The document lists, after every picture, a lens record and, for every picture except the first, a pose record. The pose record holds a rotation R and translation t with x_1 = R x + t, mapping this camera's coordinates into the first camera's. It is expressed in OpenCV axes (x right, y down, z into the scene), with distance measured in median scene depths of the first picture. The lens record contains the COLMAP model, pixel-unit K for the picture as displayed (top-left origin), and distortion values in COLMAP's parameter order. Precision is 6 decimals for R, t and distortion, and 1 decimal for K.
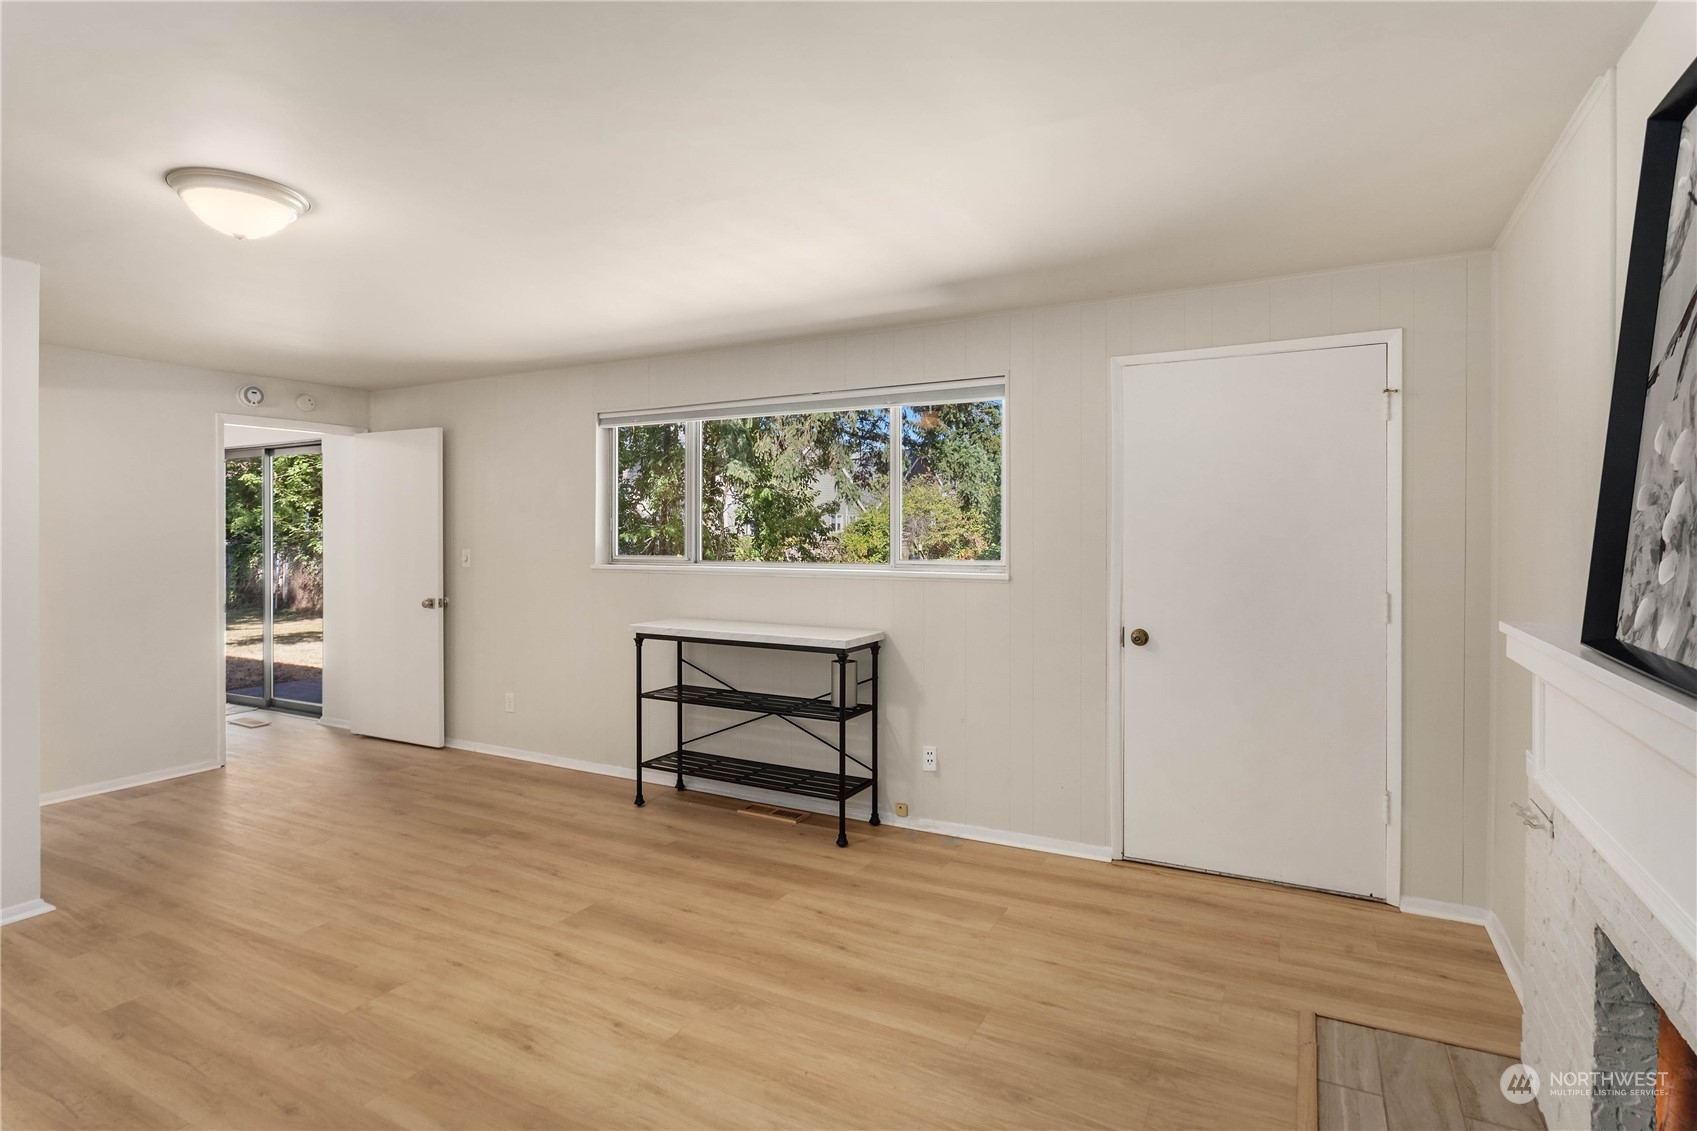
lens RADIAL K [[892.0, 0, 850.4], [0, 892.0, 539.5], [0, 0, 1]] dist [-0.002251, 0.001032]
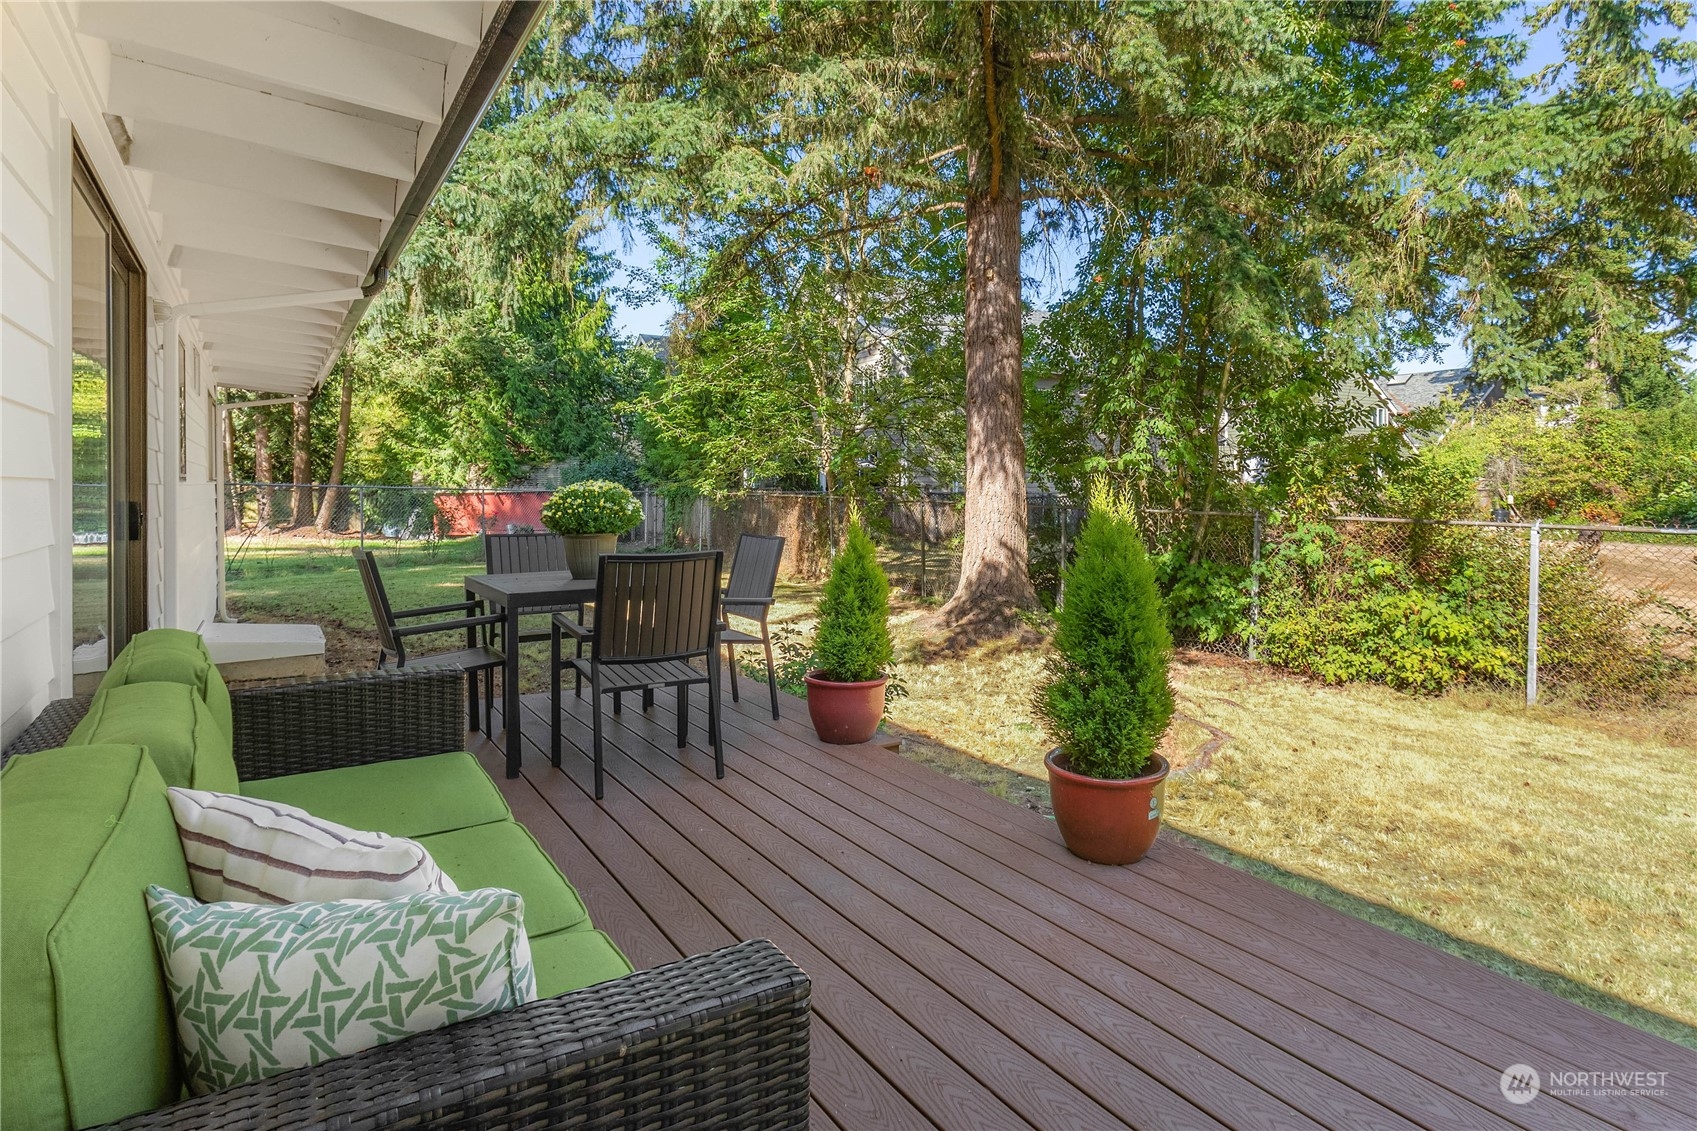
lens RADIAL K [[907.8, 0, 848.5], [0, 907.8, 565.5], [0, 0, 1]] dist [-0.000333, 0.000056]
pose [[0.866751, 0.045484, -0.496663, -0.016373], [-0.004081, 0.996446, 0.084133, 0.002782], [0.498724, -0.070895, 0.863856, 0.119993]]
